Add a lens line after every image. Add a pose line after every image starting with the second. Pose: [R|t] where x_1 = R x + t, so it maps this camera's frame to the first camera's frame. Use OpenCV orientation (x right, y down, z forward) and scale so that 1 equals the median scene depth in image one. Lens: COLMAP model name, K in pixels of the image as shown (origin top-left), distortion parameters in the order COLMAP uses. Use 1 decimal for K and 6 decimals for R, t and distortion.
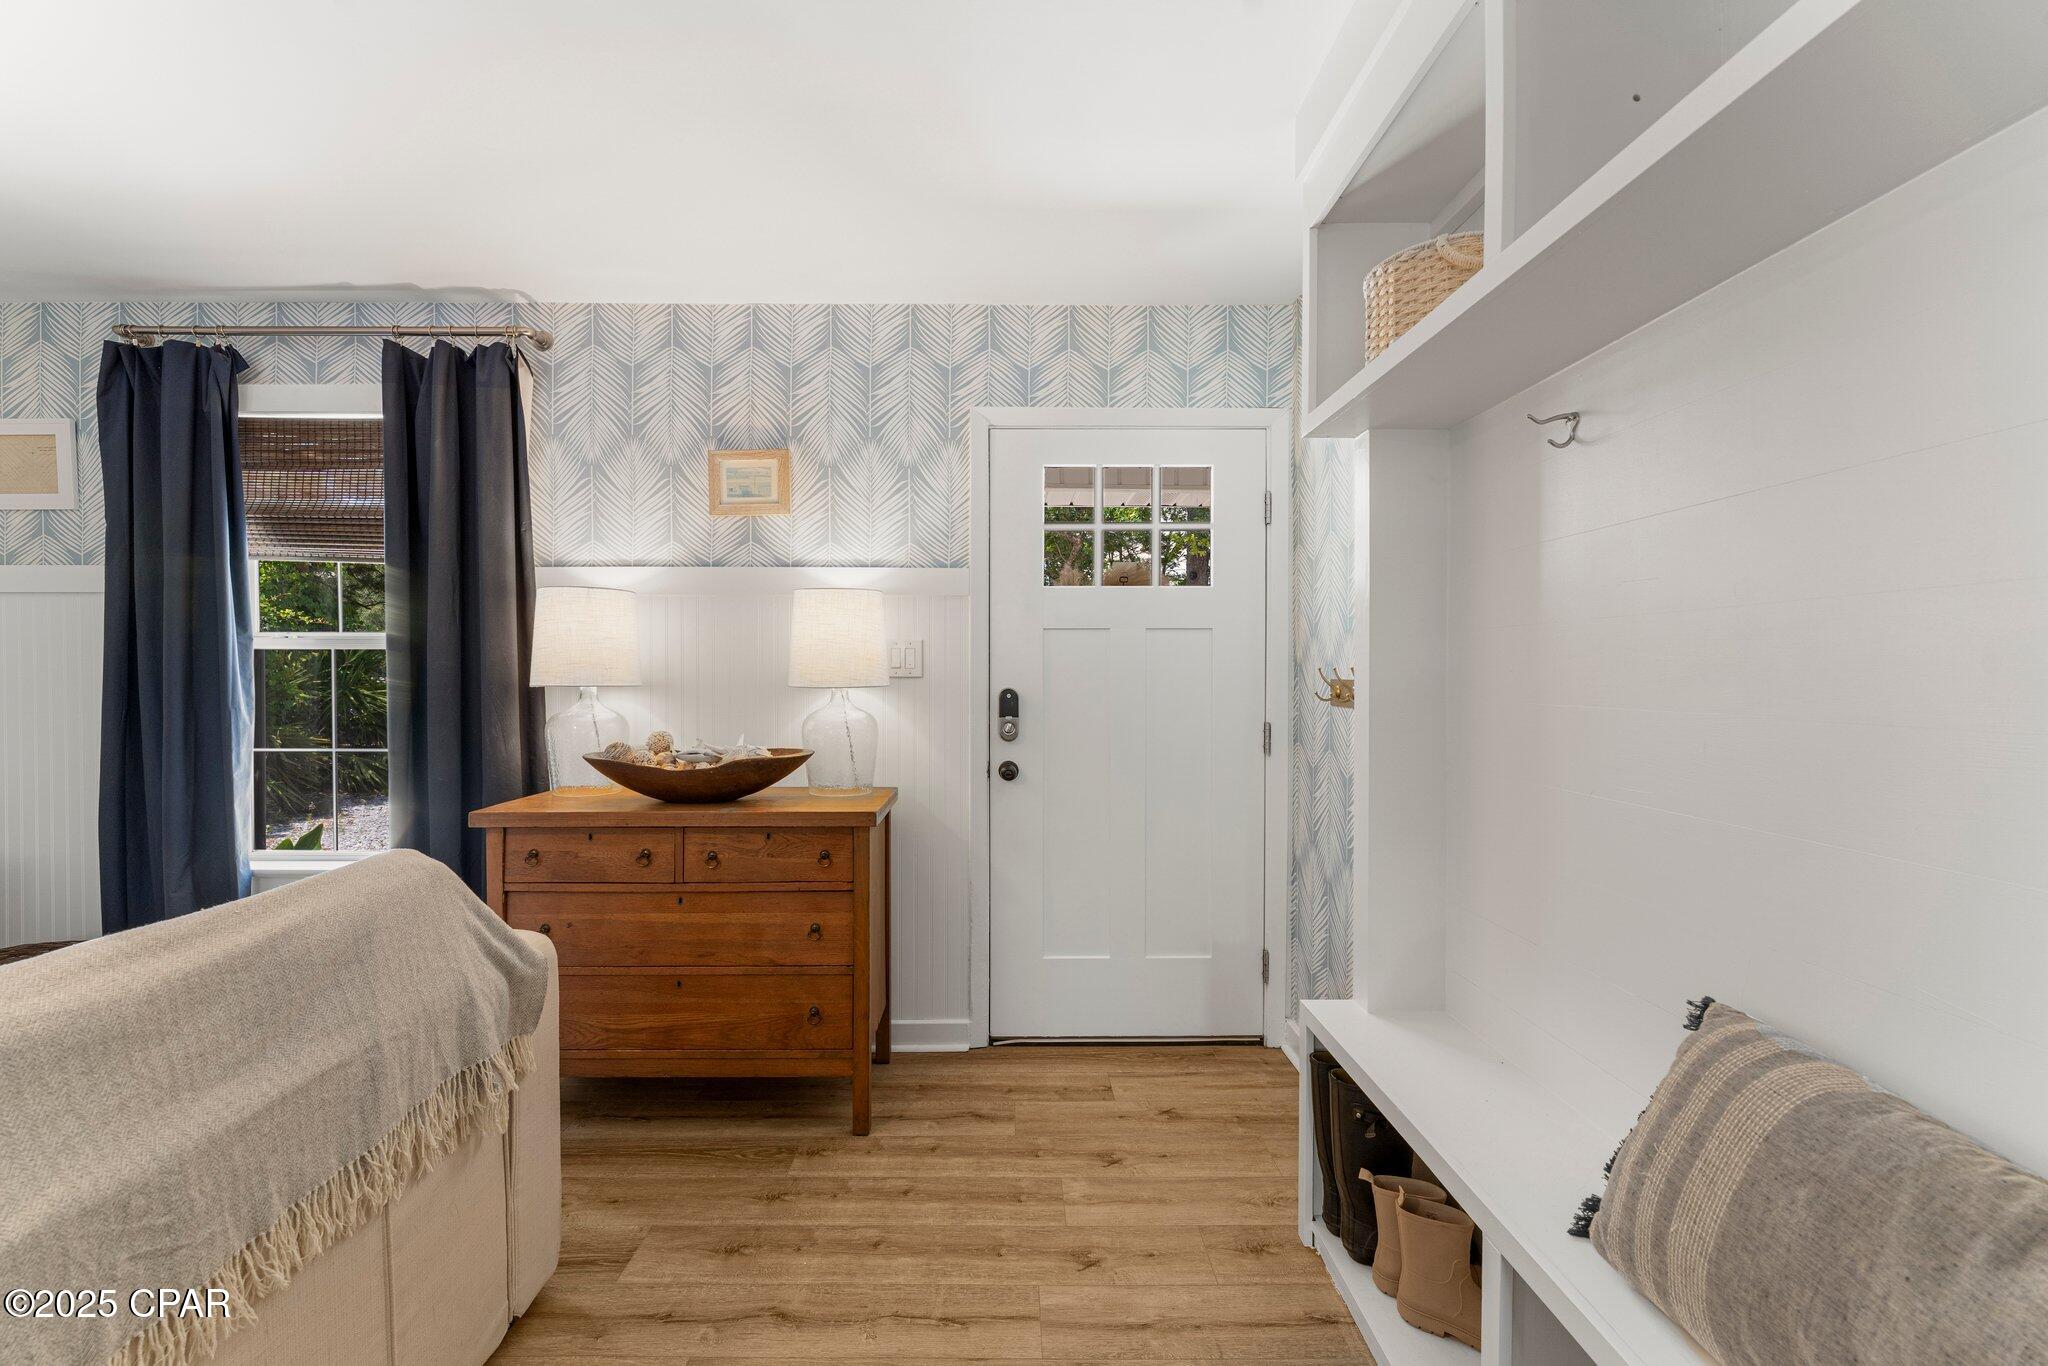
lens RADIAL K [[817.8, 0, 1024.0], [0, 817.8, 683.0], [0, 0, 1]] dist [-0.002442, -0.000370]
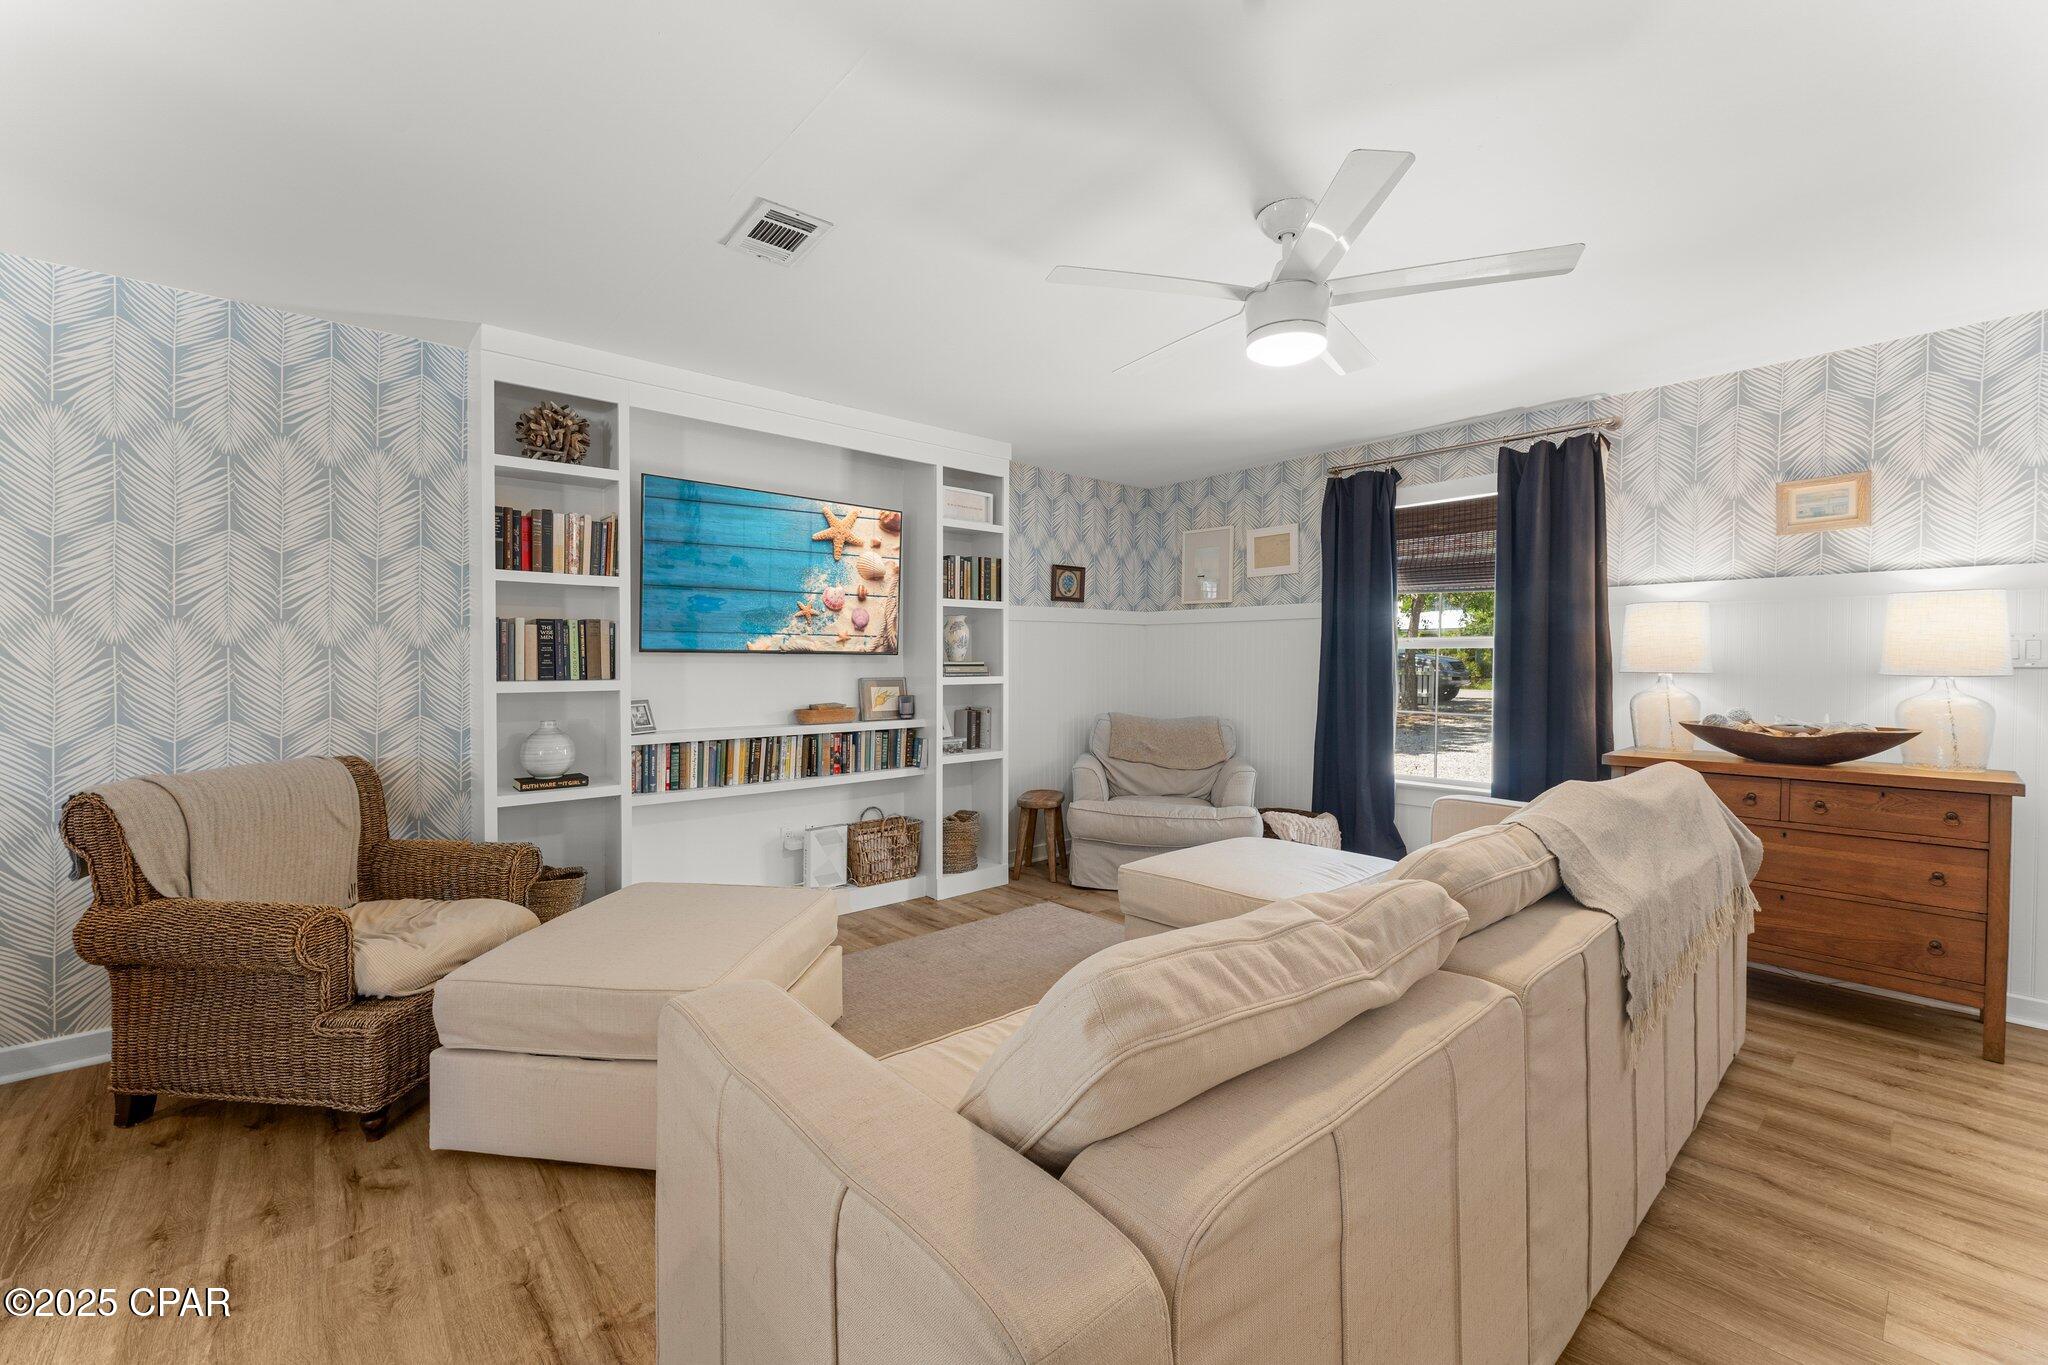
lens RADIAL K [[823.0, 0, 1002.1], [0, 823.0, 679.2], [0, 0, 1]] dist [0.000589, -0.000365]
pose [[0.644649, 0.015747, -0.764316, -0.185977], [-0.011629, 0.999874, 0.010792, 0.011810], [0.764390, 0.001932, 0.644751, -0.696632]]
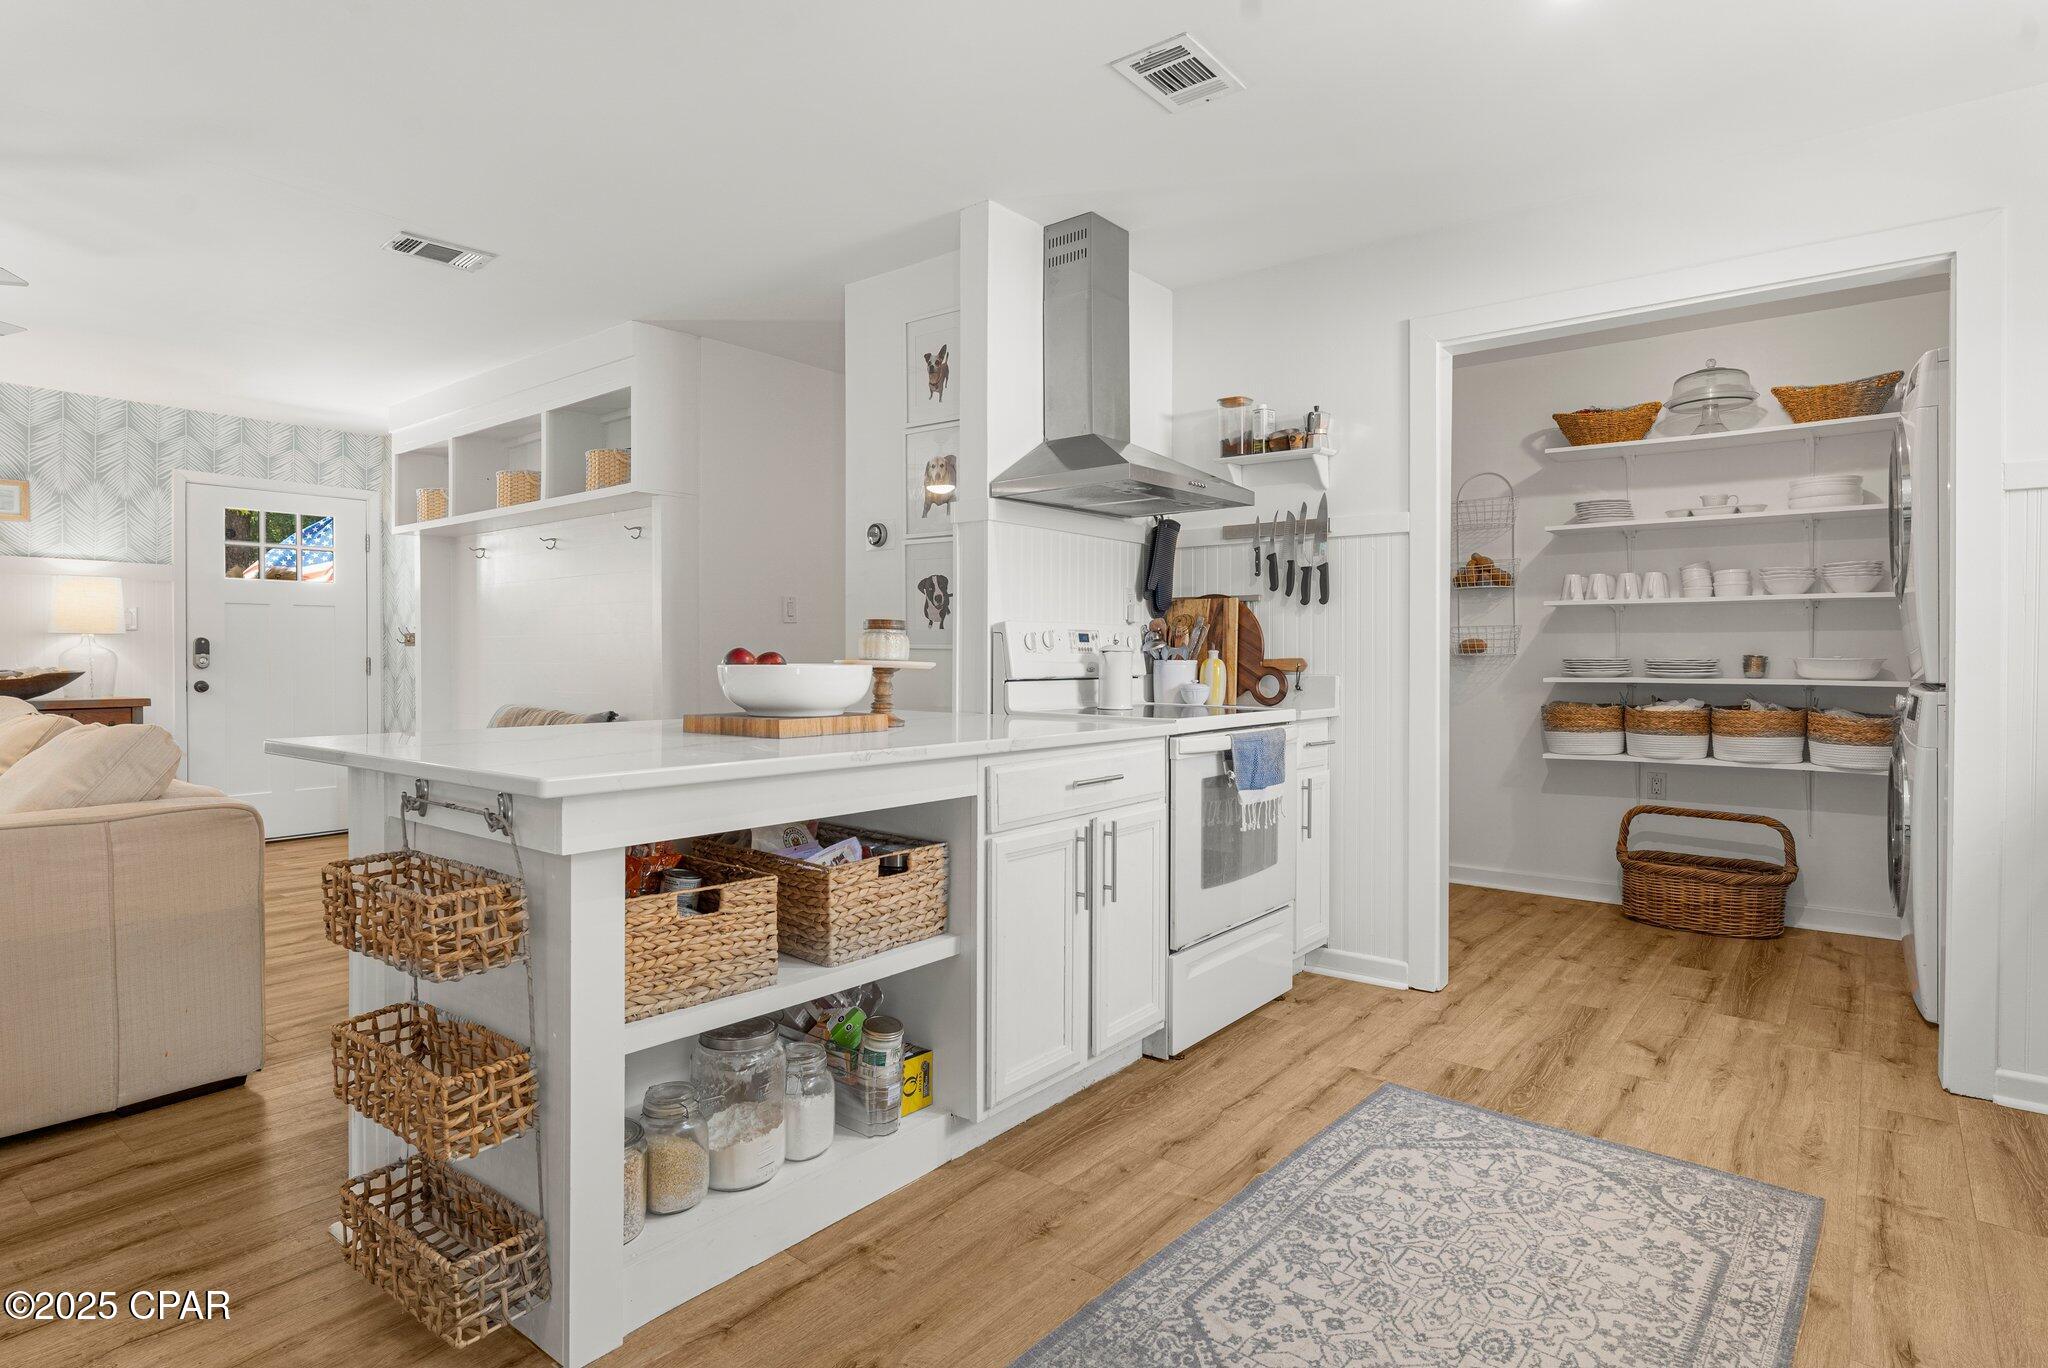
lens RADIAL K [[1071.3, 0, 993.1], [0, 1071.3, 662.6], [0, 0, 1]] dist [-0.003297, 0.000030]
pose [[0.648802, -0.005782, 0.760935, -0.646458], [0.012893, 0.999911, -0.003395, 0.088136], [-0.760848, 0.012013, 0.648819, -1.698255]]
